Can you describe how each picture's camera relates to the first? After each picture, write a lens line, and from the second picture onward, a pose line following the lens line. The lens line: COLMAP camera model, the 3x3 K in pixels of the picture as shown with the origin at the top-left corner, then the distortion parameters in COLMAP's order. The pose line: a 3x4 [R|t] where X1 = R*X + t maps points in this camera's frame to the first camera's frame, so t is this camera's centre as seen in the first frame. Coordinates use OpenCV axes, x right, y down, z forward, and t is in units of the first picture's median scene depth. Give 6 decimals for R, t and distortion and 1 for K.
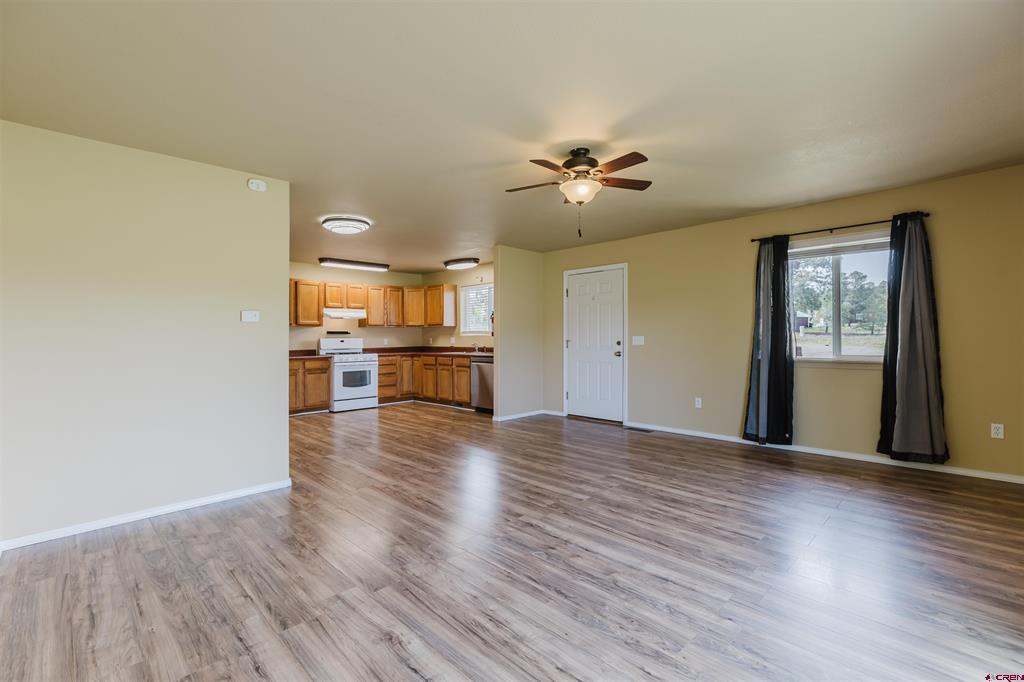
lens RADIAL K [[458.2, 0, 506.1], [0, 458.2, 343.6], [0, 0, 1]] dist [-0.000479, -0.000805]
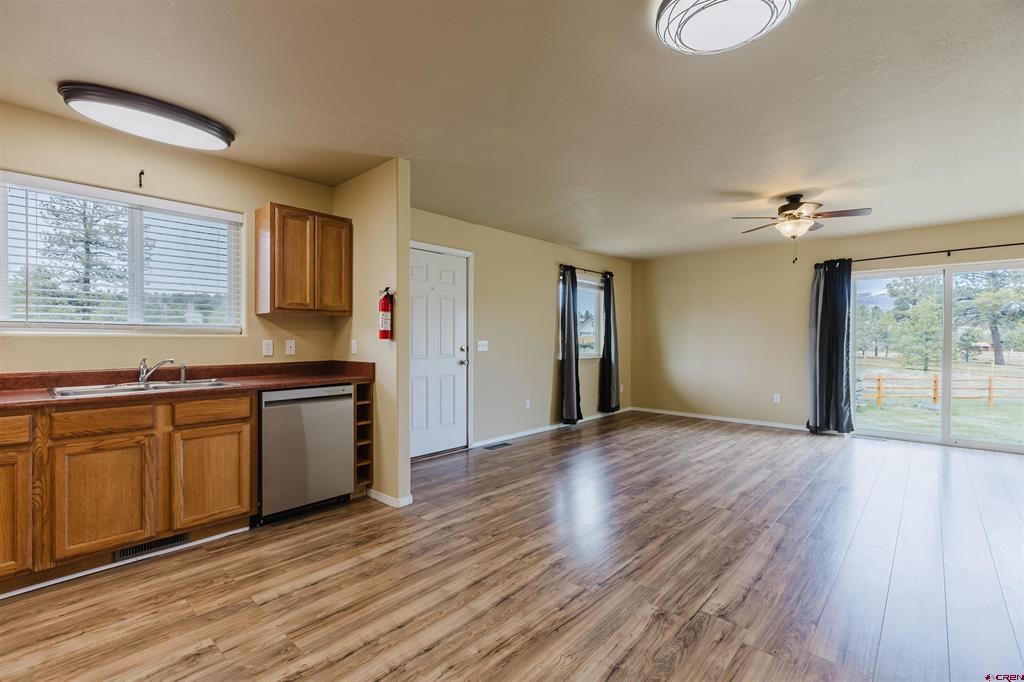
lens RADIAL K [[458.2, 0, 506.1], [0, 458.2, 343.6], [0, 0, 1]] dist [-0.000479, -0.000805]
pose [[-0.048267, 0.001470, 0.998833, -0.811141], [0.016134, 0.999870, -0.000692, -0.013653], [-0.998704, 0.016082, -0.048284, 1.378882]]
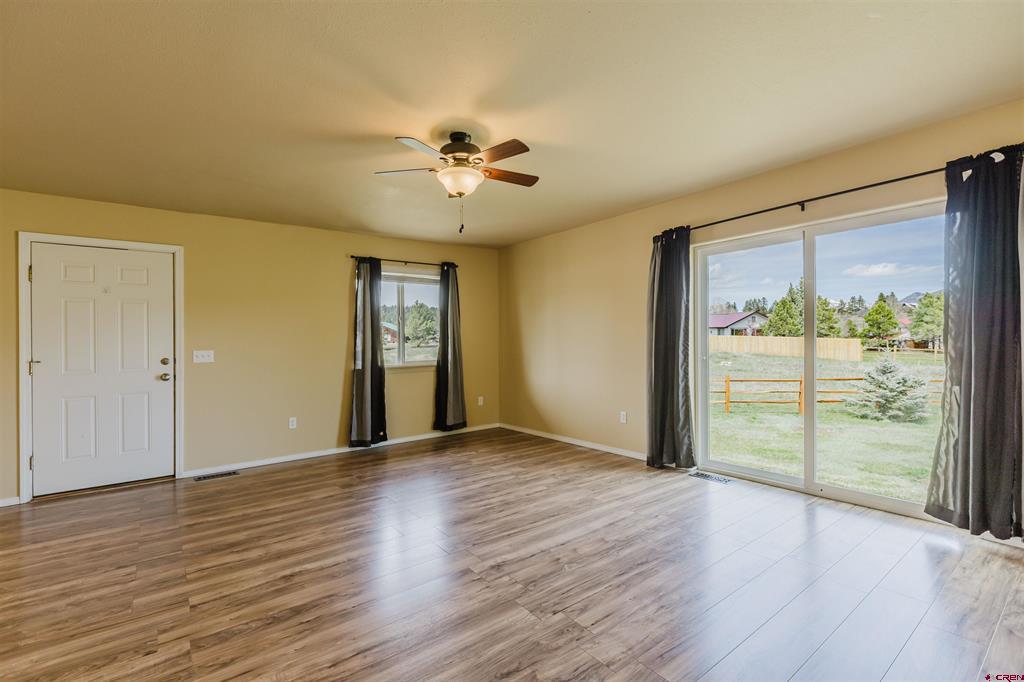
lens RADIAL K [[458.2, 0, 506.1], [0, 458.2, 343.6], [0, 0, 1]] dist [-0.000479, -0.000805]
pose [[0.128498, 0.003743, 0.991703, -0.528225], [0.035773, 0.999325, -0.008407, -0.004861], [-0.991064, 0.036556, 0.128277, 0.579283]]
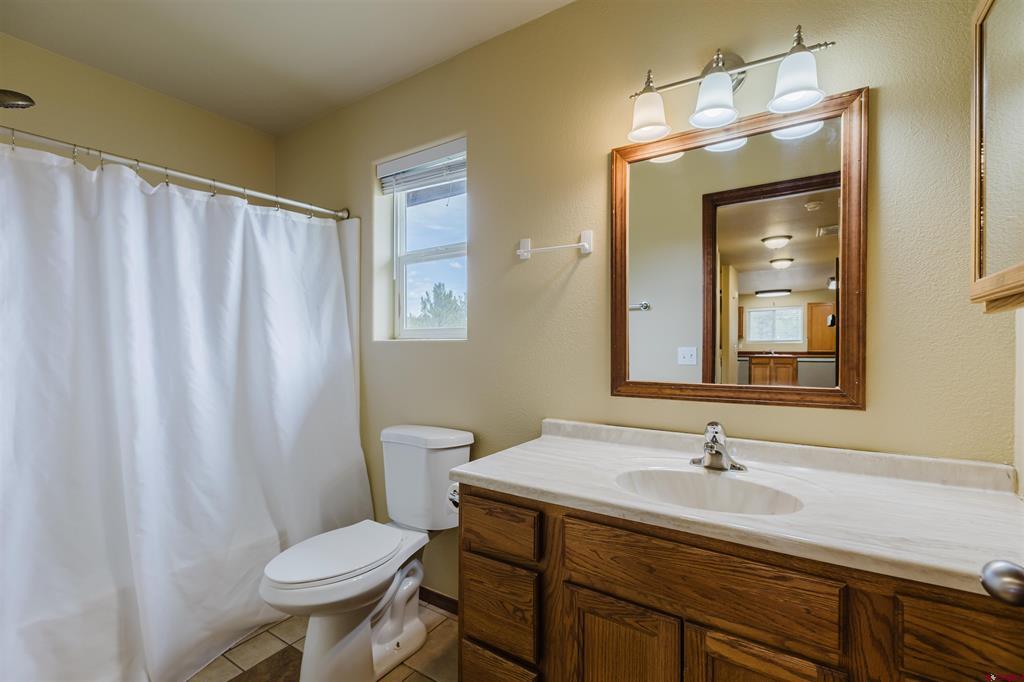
lens RADIAL K [[458.2, 0, 506.1], [0, 458.2, 343.6], [0, 0, 1]] dist [-0.000479, -0.000805]
pose [[0.979245, 0.001676, 0.202675, -2.210982], [0.001270, 0.999895, -0.014406, 0.006021], [-0.202678, 0.014364, 0.979140, -0.452868]]
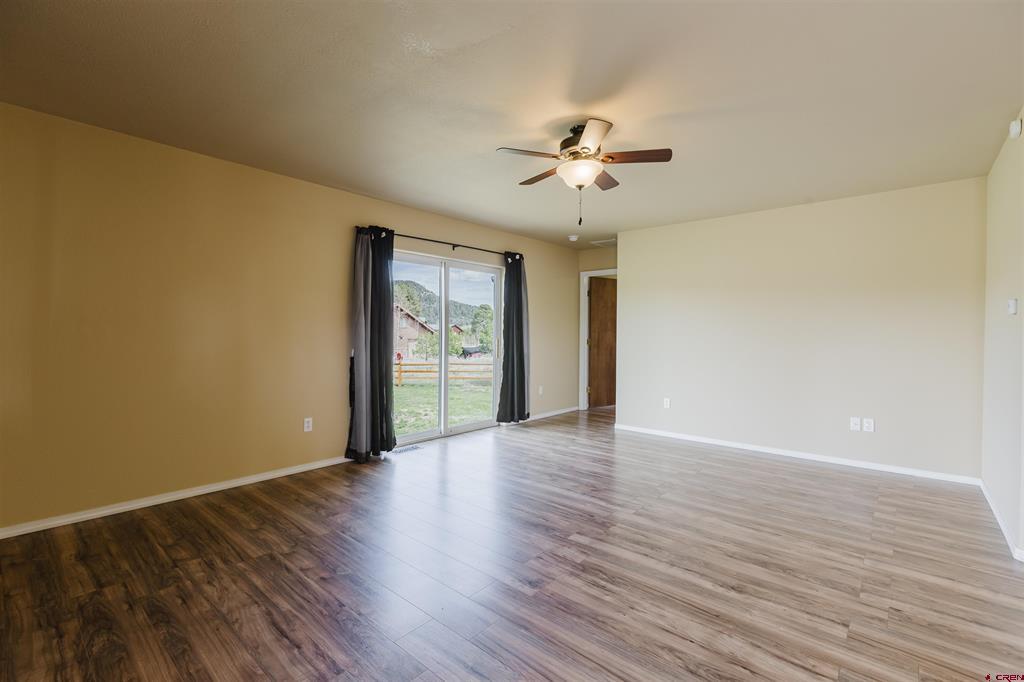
lens RADIAL K [[458.9, 0, 506.1], [0, 458.9, 336.1], [0, 0, 1]] dist [0.000978, -0.000507]
pose [[-0.997473, 0.005035, -0.070865, 0.271336], [0.003125, 0.999630, 0.027034, -0.028485], [0.070975, 0.026745, -0.997120, 1.394126]]
